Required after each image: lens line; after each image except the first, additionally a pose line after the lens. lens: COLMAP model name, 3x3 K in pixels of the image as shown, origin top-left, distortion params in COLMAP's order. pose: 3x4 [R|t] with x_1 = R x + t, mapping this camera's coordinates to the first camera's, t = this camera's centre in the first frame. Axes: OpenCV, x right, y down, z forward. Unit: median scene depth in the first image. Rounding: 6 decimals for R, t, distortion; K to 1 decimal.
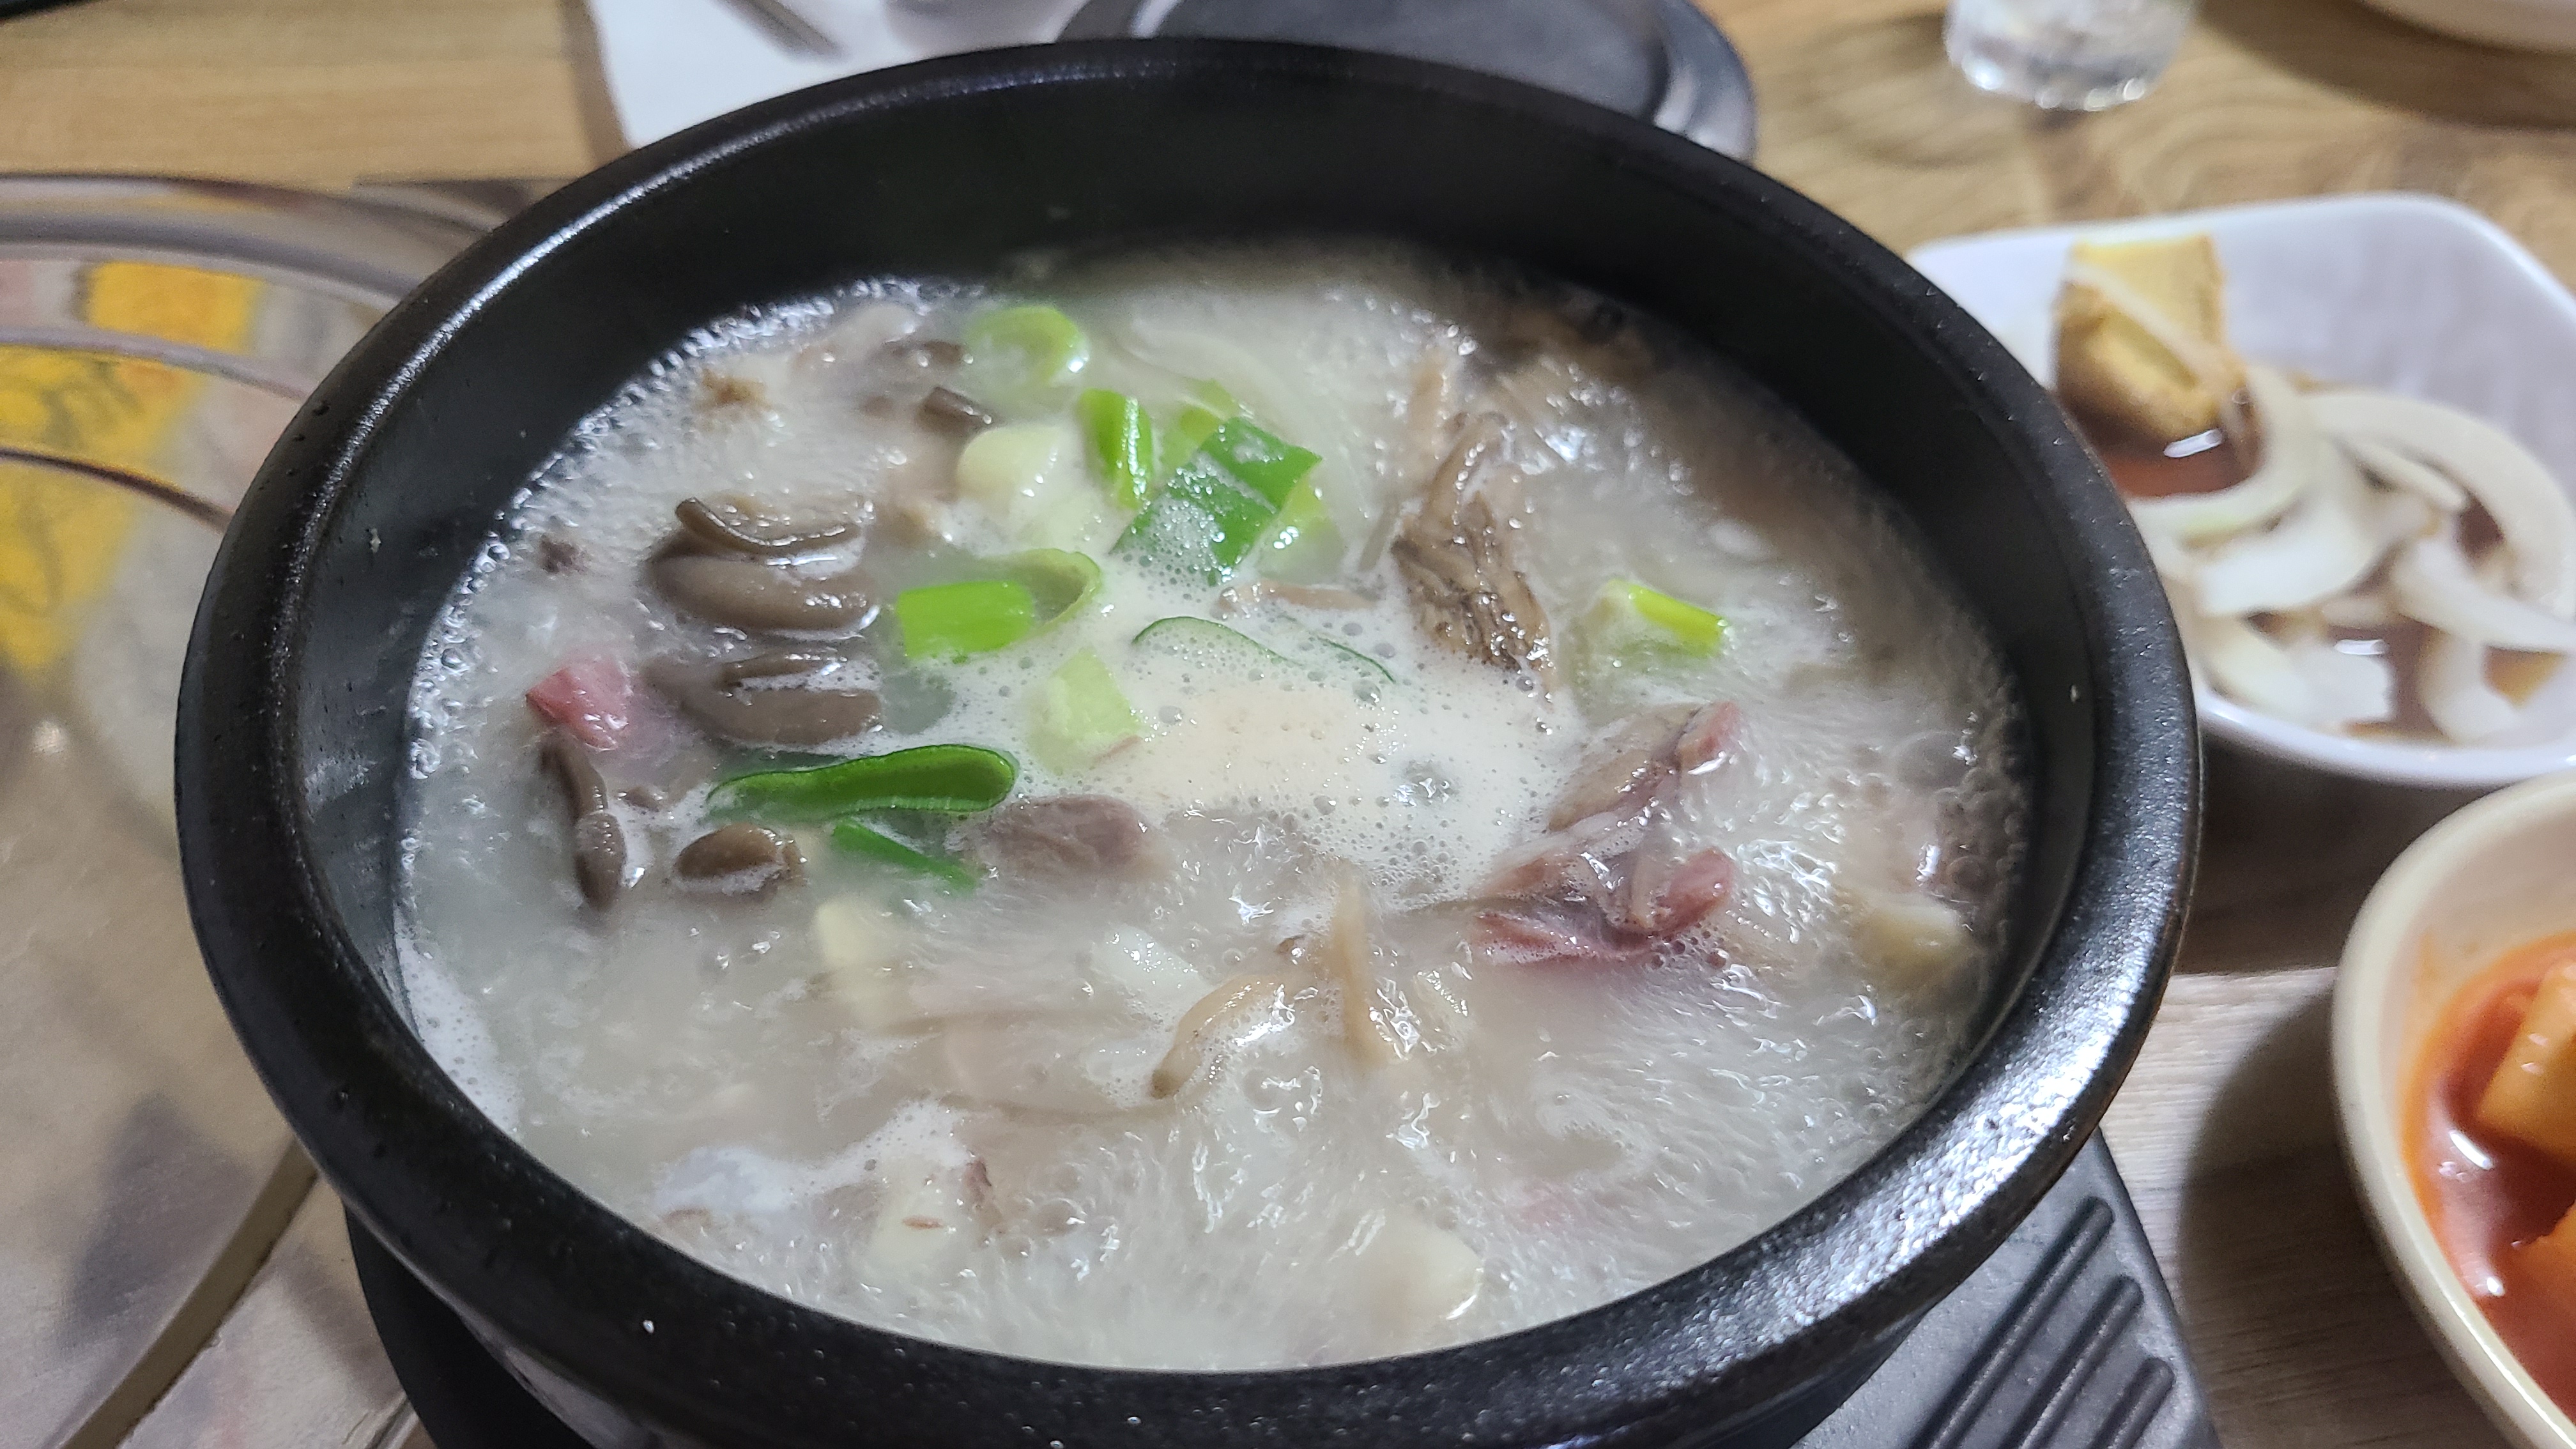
lens RADIAL K [[1910.5, 0, 1288.0], [0, 1910.5, 724.5], [0, 0, 1]] dist [-0.009814, -0.008378]
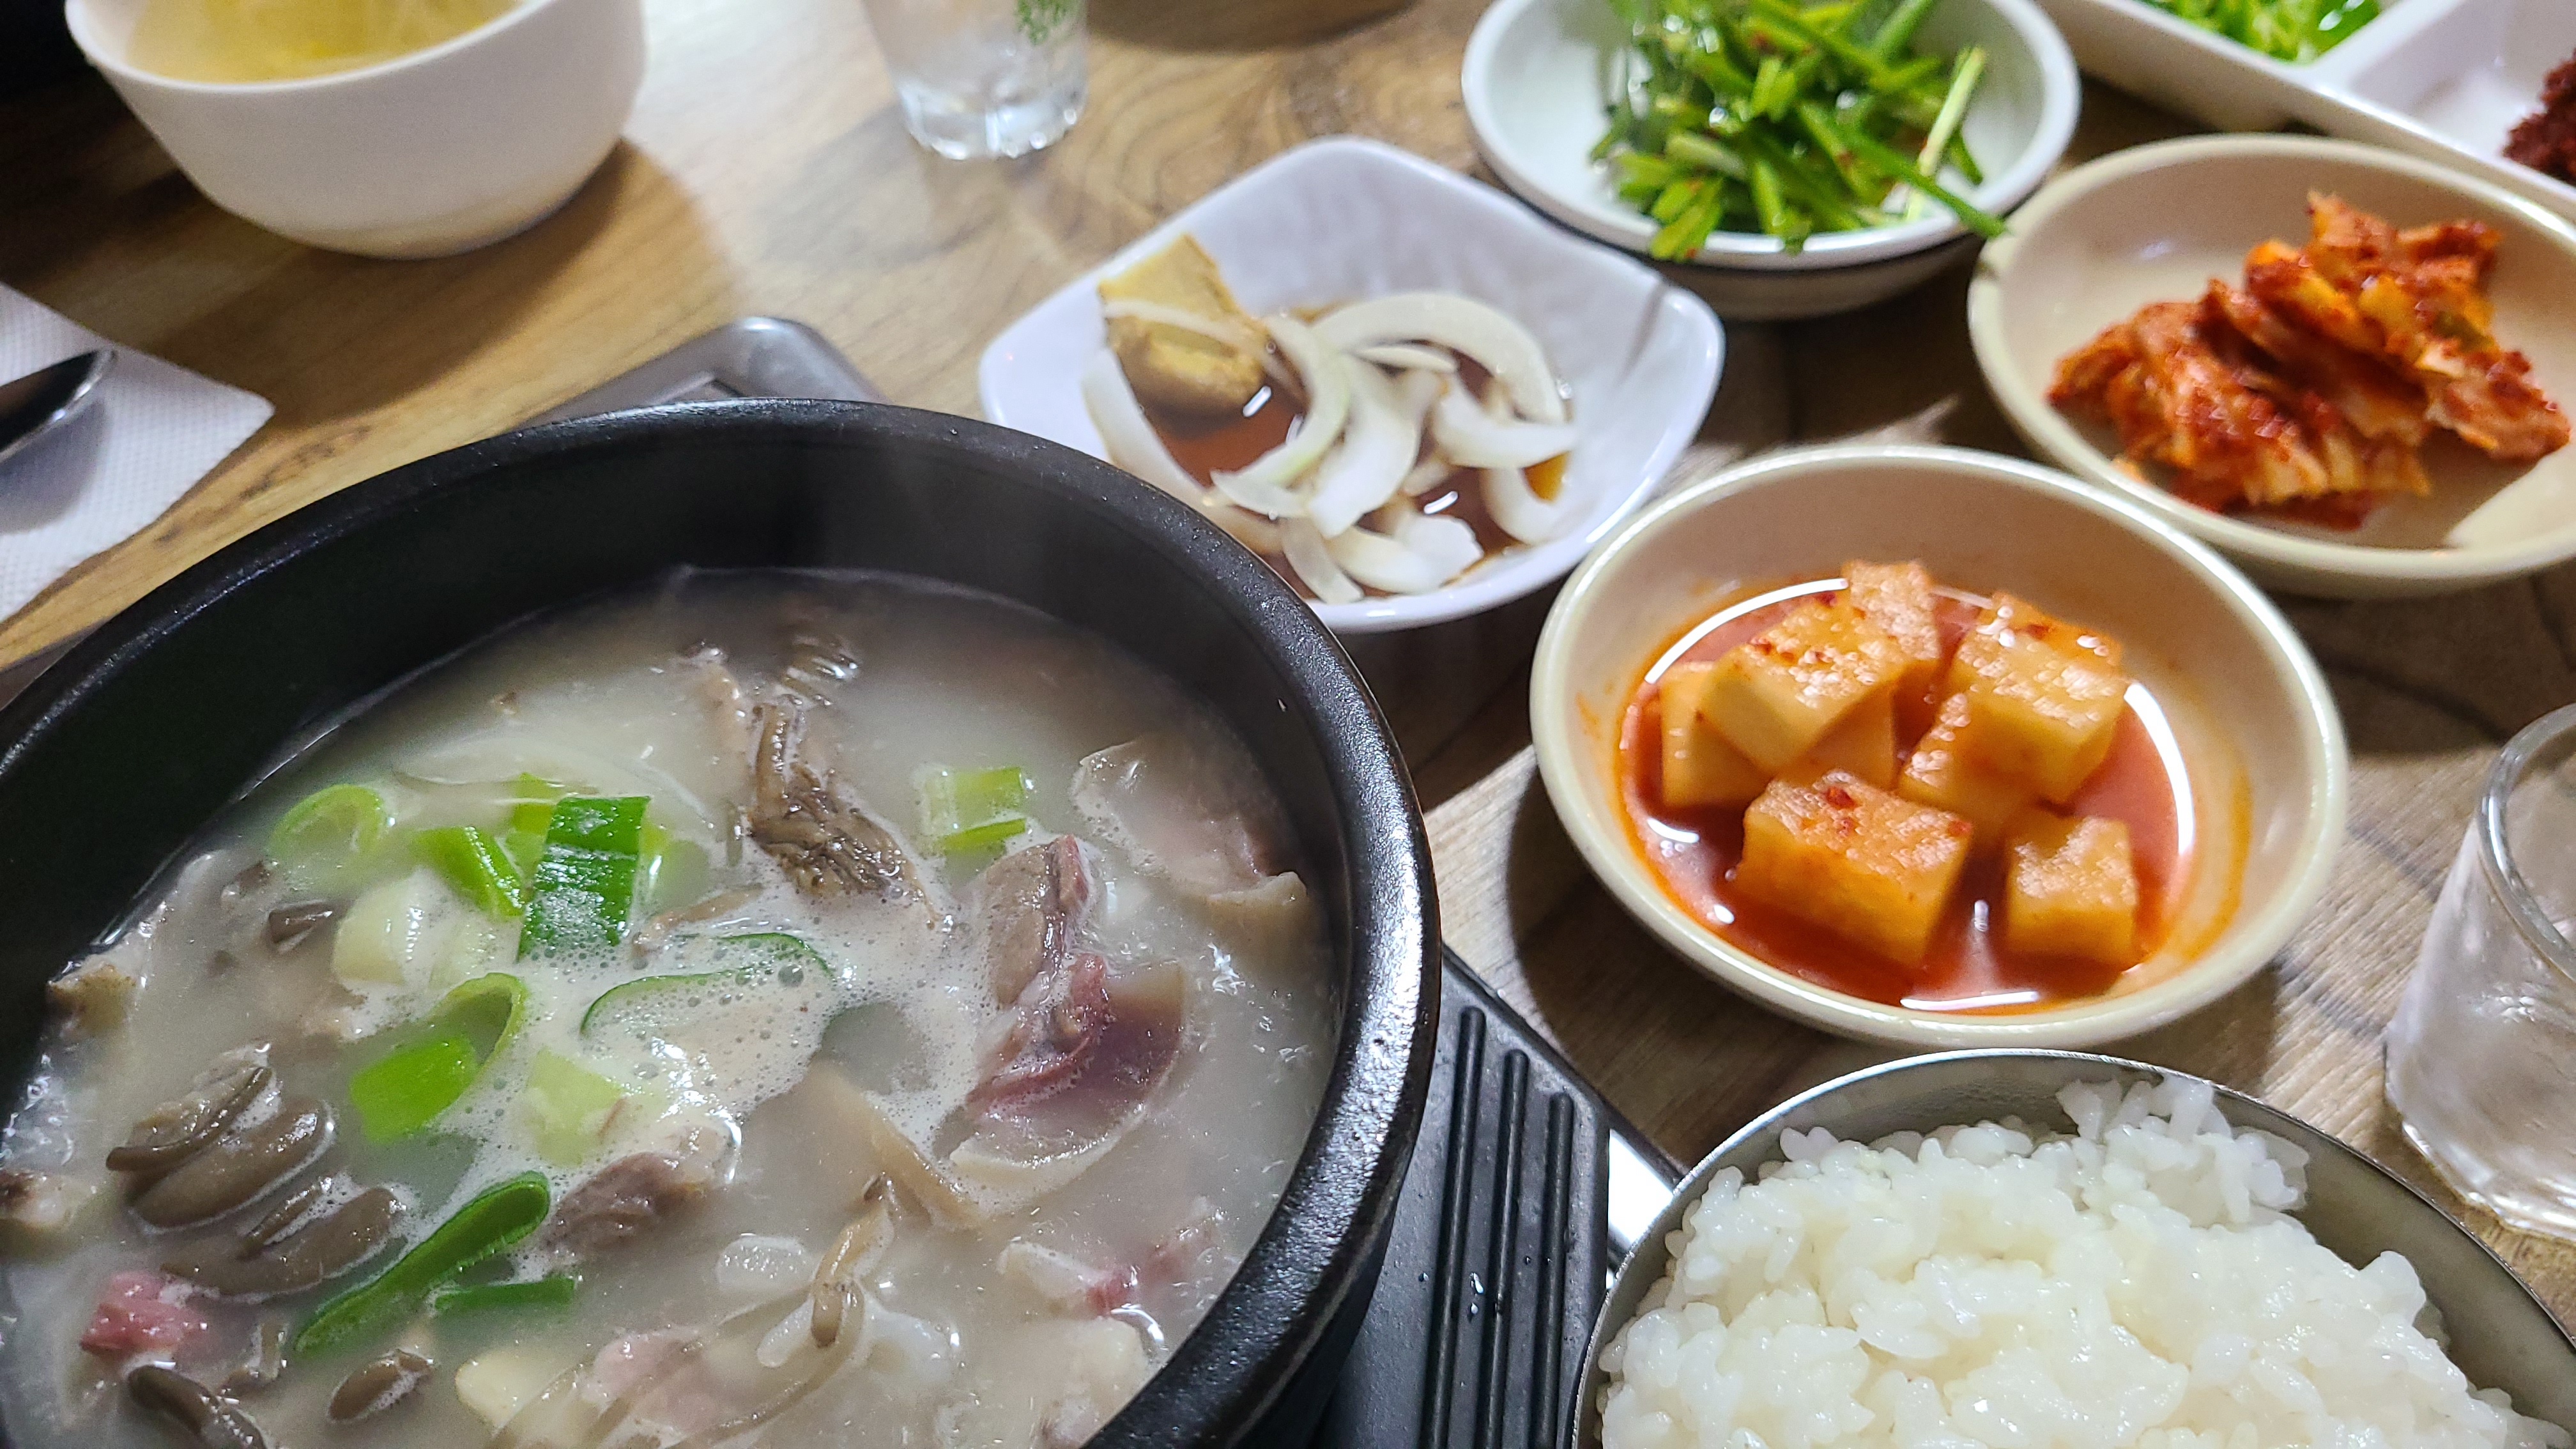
lens RADIAL K [[1910.5, 0, 1288.0], [0, 1910.5, 724.5], [0, 0, 1]] dist [-0.009814, -0.008378]
pose [[0.818779, -0.458385, 0.345665, -0.039037], [0.454243, 0.885447, 0.098219, -0.103207], [-0.351090, 0.076596, 0.933204, -0.187860]]
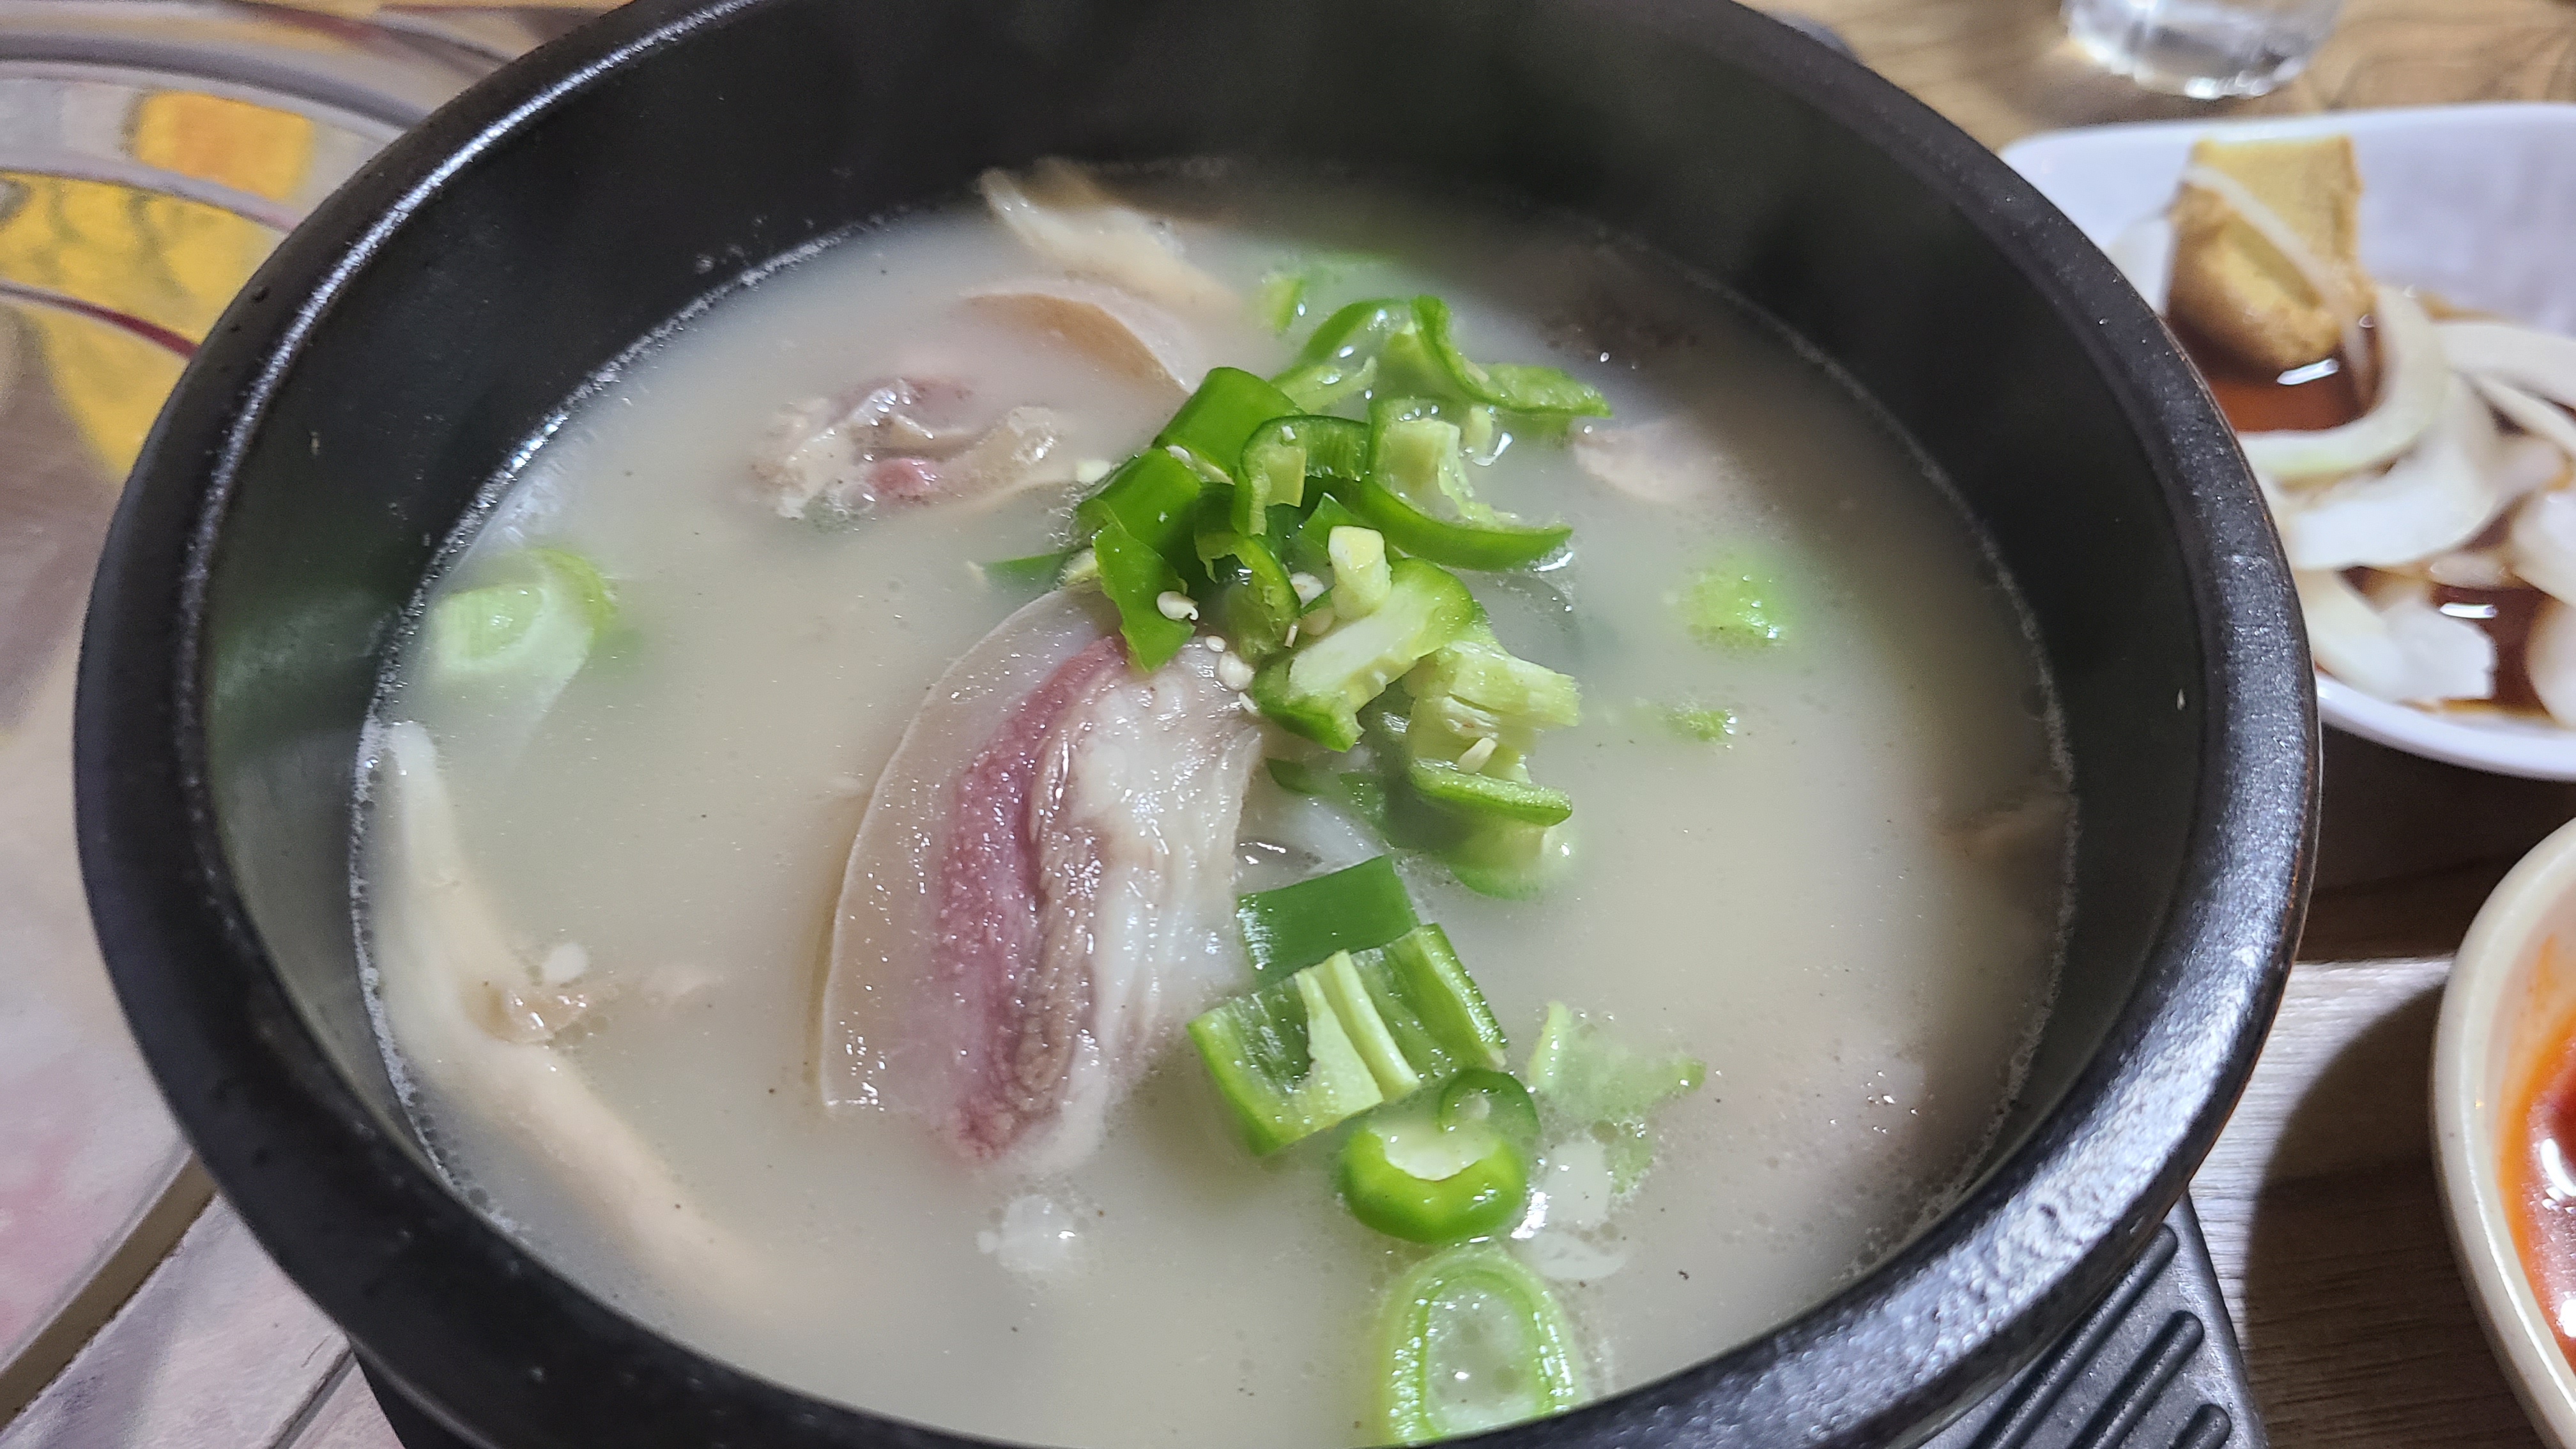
lens RADIAL K [[1910.5, 0, 1288.0], [0, 1910.5, 724.5], [0, 0, 1]] dist [-0.009814, -0.008378]
pose [[0.998955, 0.032633, -0.031988, 0.026049], [-0.030172, 0.996757, 0.074600, -0.043354], [0.034319, -0.073557, 0.996700, 0.085168]]
